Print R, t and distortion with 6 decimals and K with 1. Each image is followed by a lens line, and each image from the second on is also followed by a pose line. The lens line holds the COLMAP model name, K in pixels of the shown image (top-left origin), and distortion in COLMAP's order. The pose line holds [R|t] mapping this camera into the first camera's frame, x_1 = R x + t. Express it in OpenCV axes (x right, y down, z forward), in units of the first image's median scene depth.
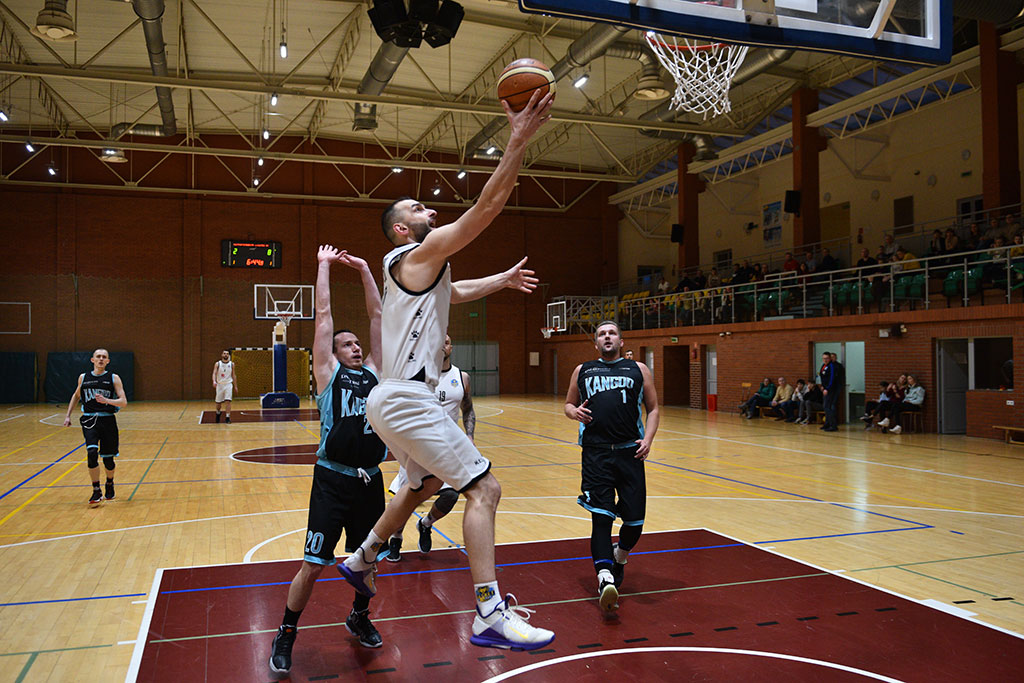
lens RADIAL K [[875.3, 0, 512.0], [0, 875.3, 341.5], [0, 0, 1]] dist [-0.031162, 0.004809]
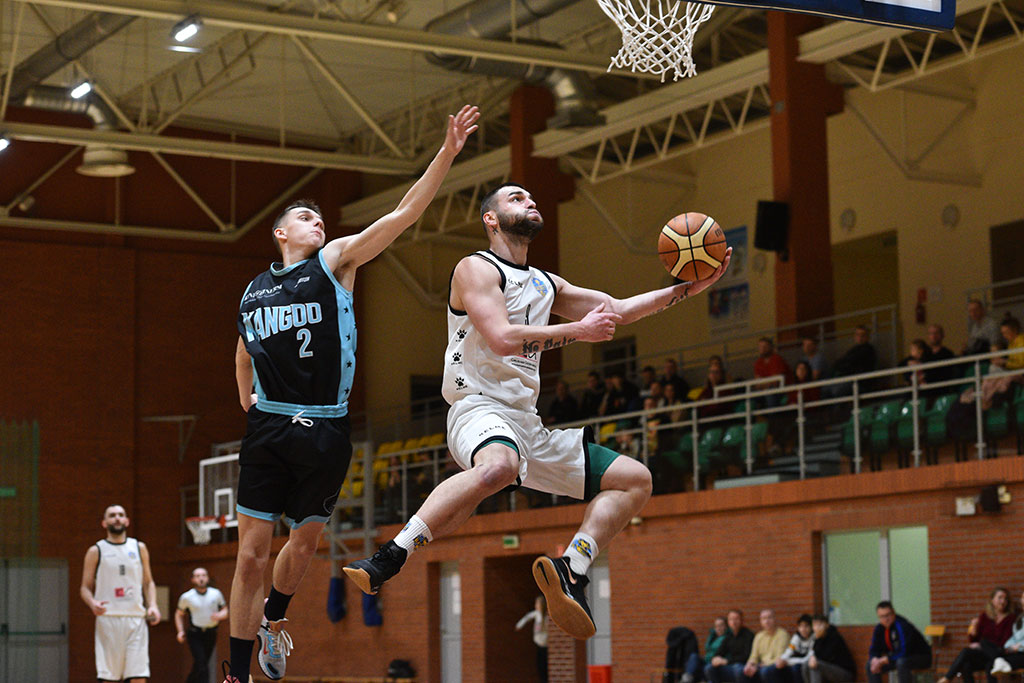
lens RADIAL K [[2384.9, 0, 512.0], [0, 2384.9, 341.5], [0, 0, 1]] dist [-0.017311, -0.384516]
pose [[0.980173, 0.014105, 0.197639, -0.051886], [0.007708, 0.993993, -0.109169, 0.032487], [-0.197991, 0.108528, 0.974177, -0.164817]]
